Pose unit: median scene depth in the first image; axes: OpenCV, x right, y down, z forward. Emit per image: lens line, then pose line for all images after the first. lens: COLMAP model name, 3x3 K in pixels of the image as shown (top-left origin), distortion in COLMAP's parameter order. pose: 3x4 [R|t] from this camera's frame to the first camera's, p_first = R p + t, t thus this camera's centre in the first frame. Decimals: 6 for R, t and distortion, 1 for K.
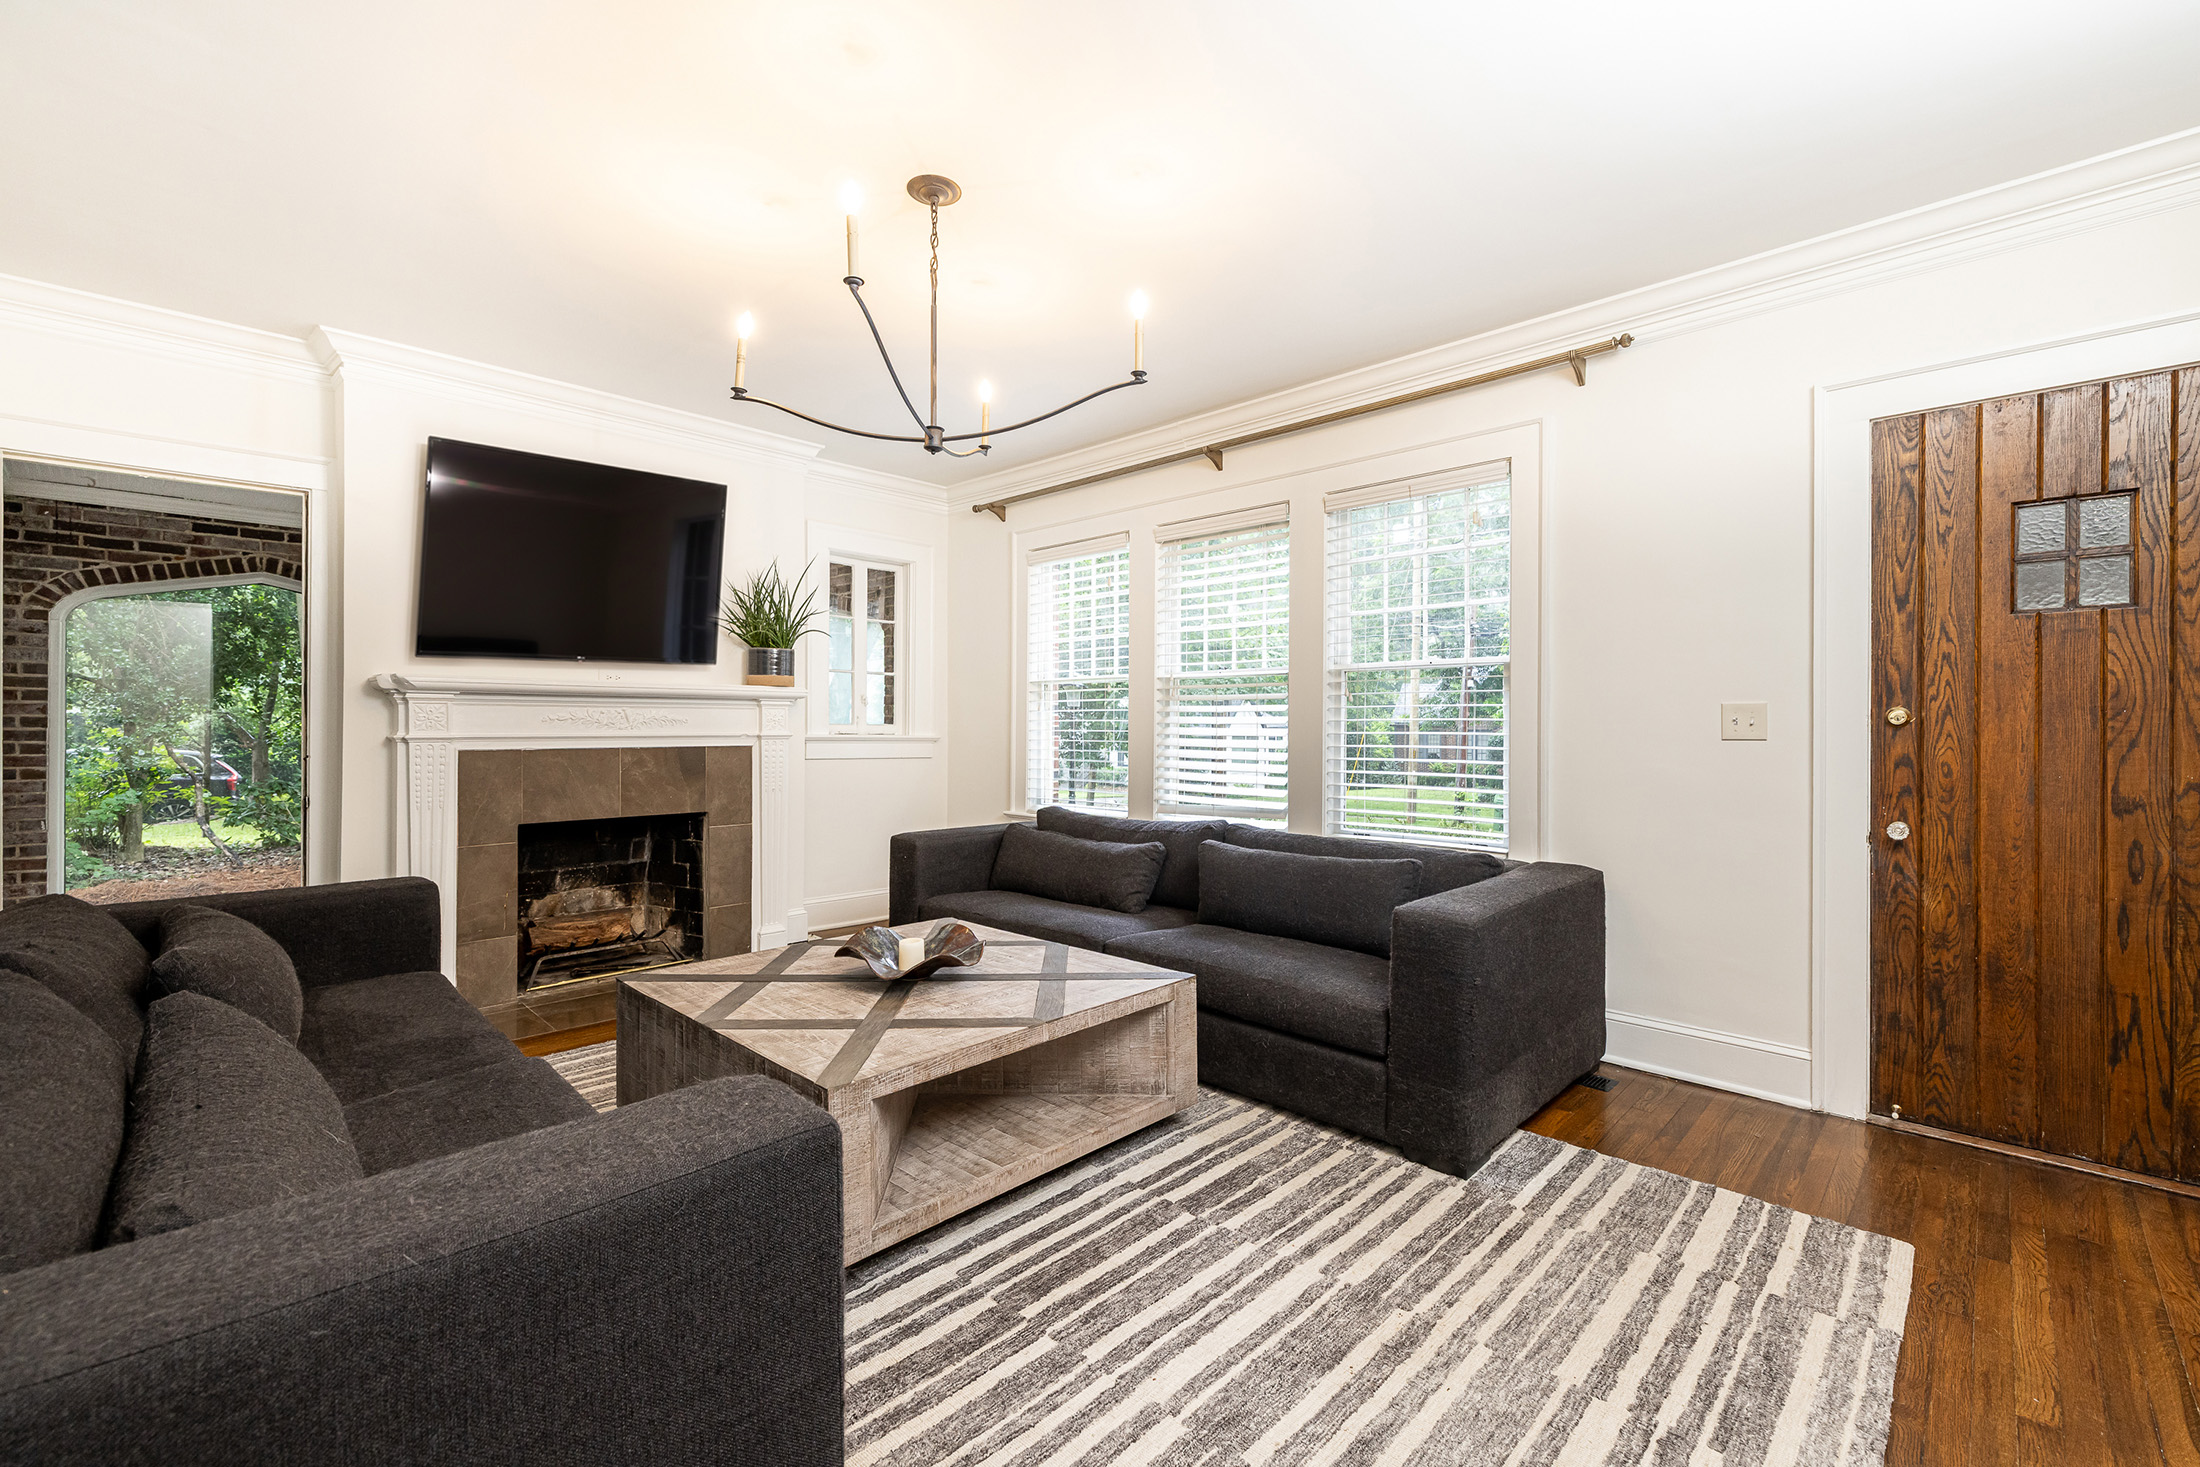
lens RADIAL K [[929.1, 0, 1116.4], [0, 929.1, 723.9], [0, 0, 1]] dist [0.003484, 0.001416]
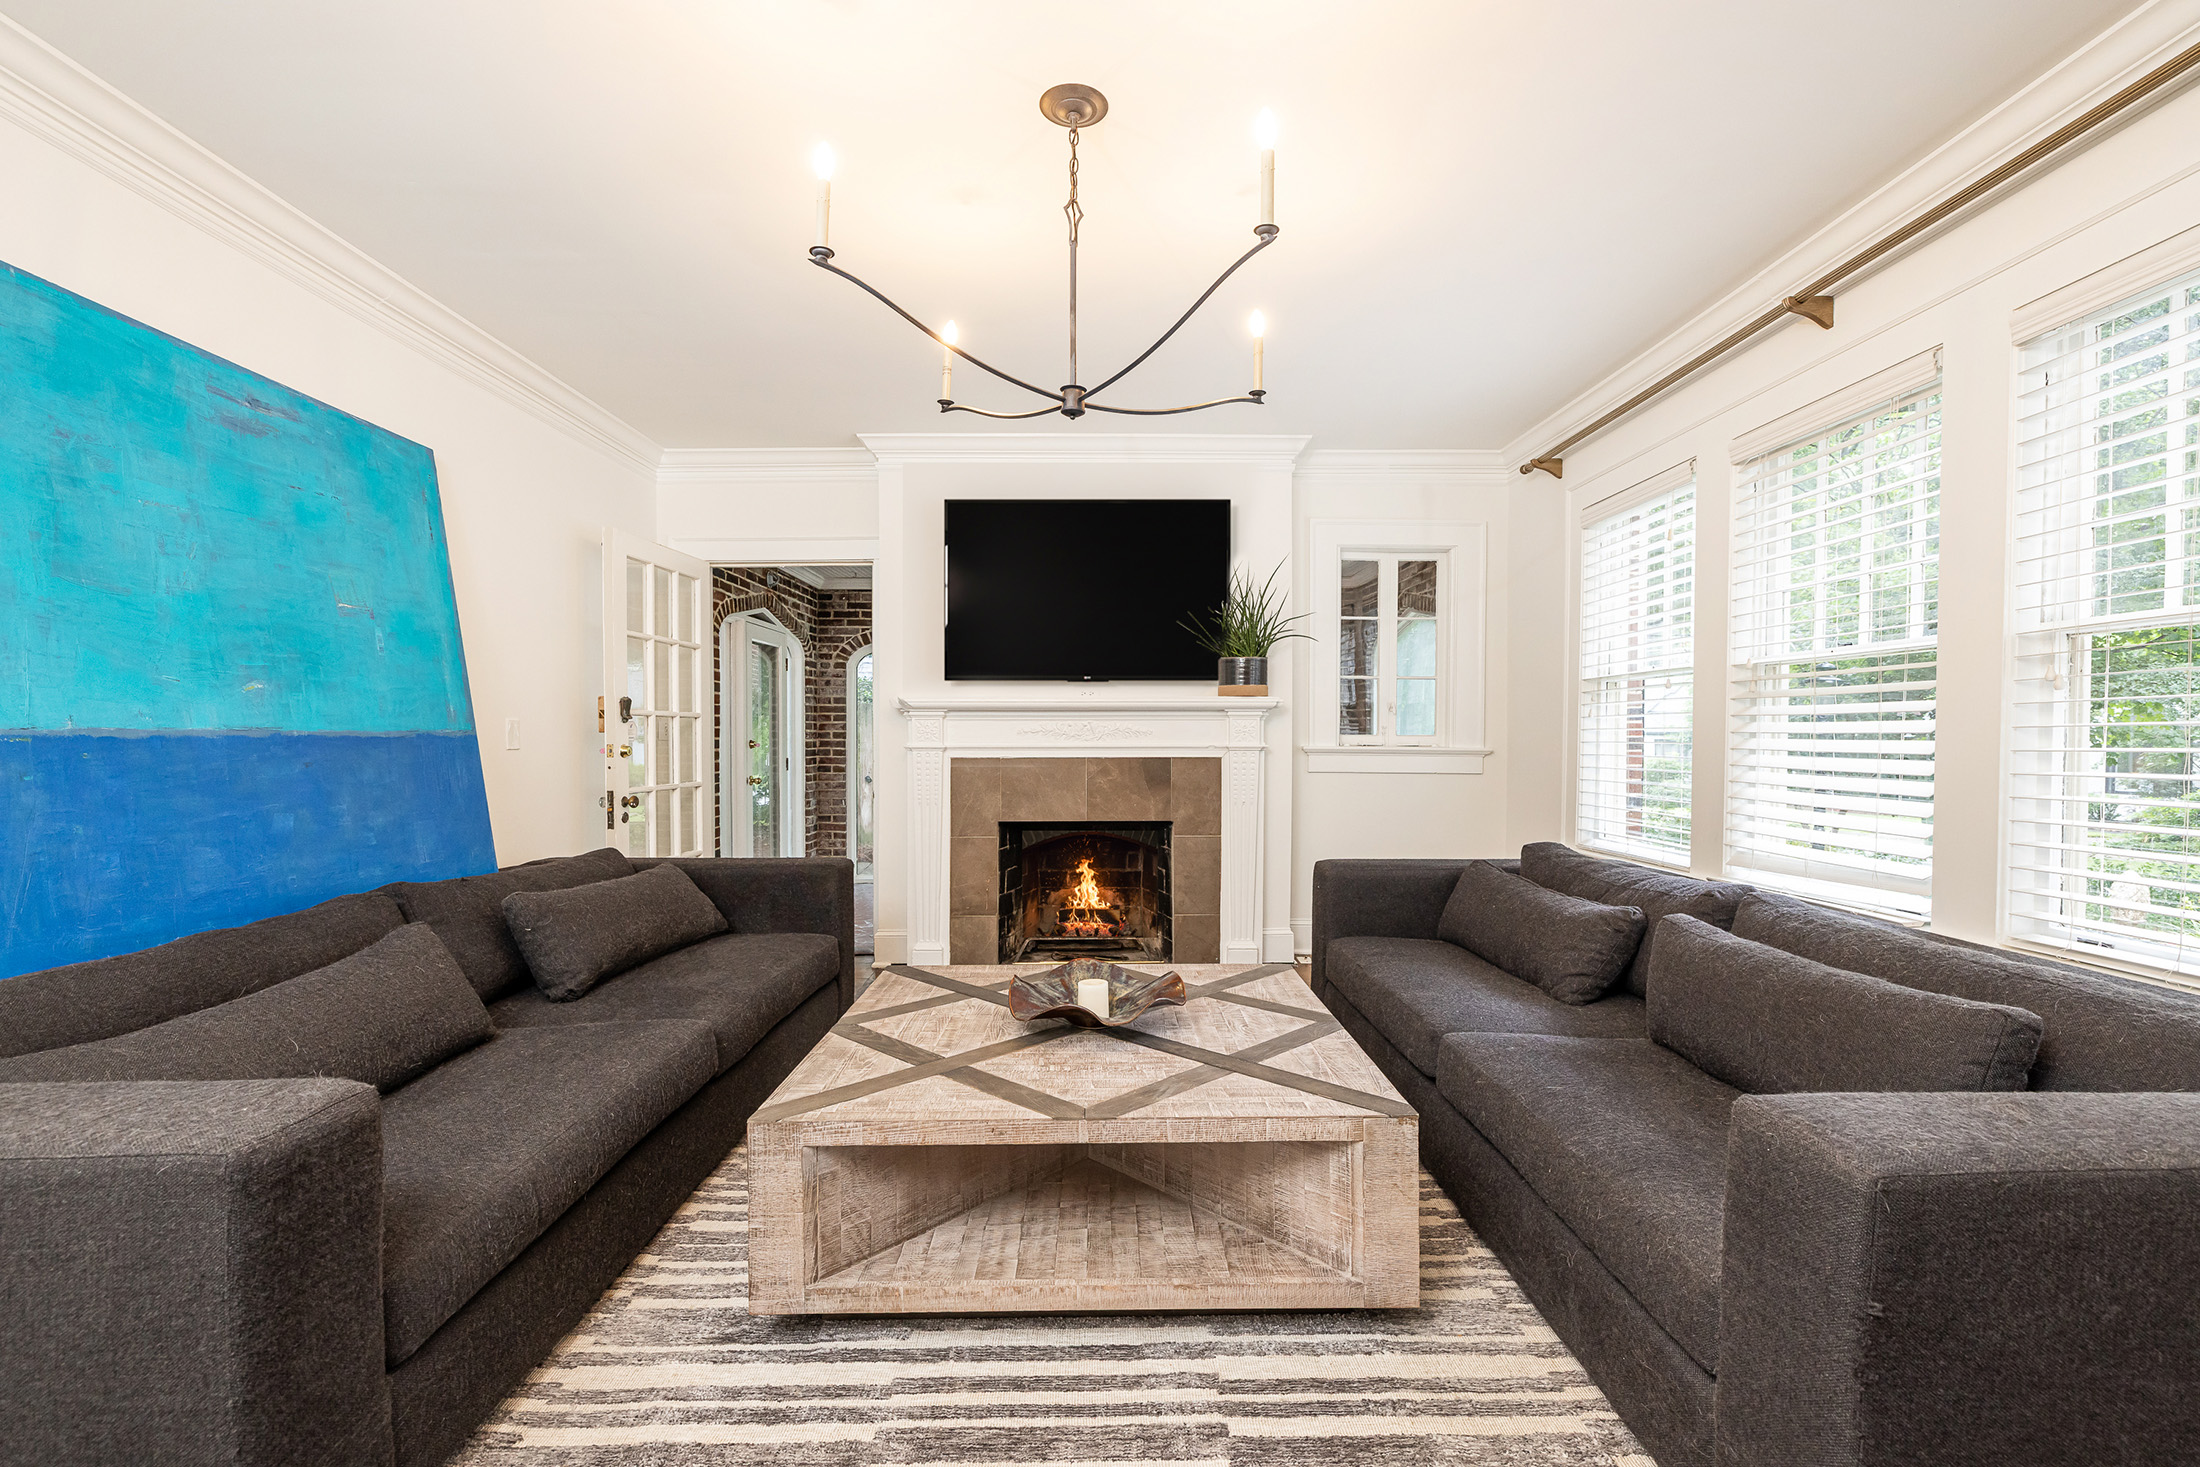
lens RADIAL K [[929.1, 0, 1109.5], [0, 929.1, 750.3], [0, 0, 1]] dist [0.003484, 0.001416]
pose [[0.704928, 0.008592, -0.709227, 0.365864], [0.003579, 0.999871, 0.015670, 0.000529], [0.709270, -0.013584, 0.704806, 0.352367]]
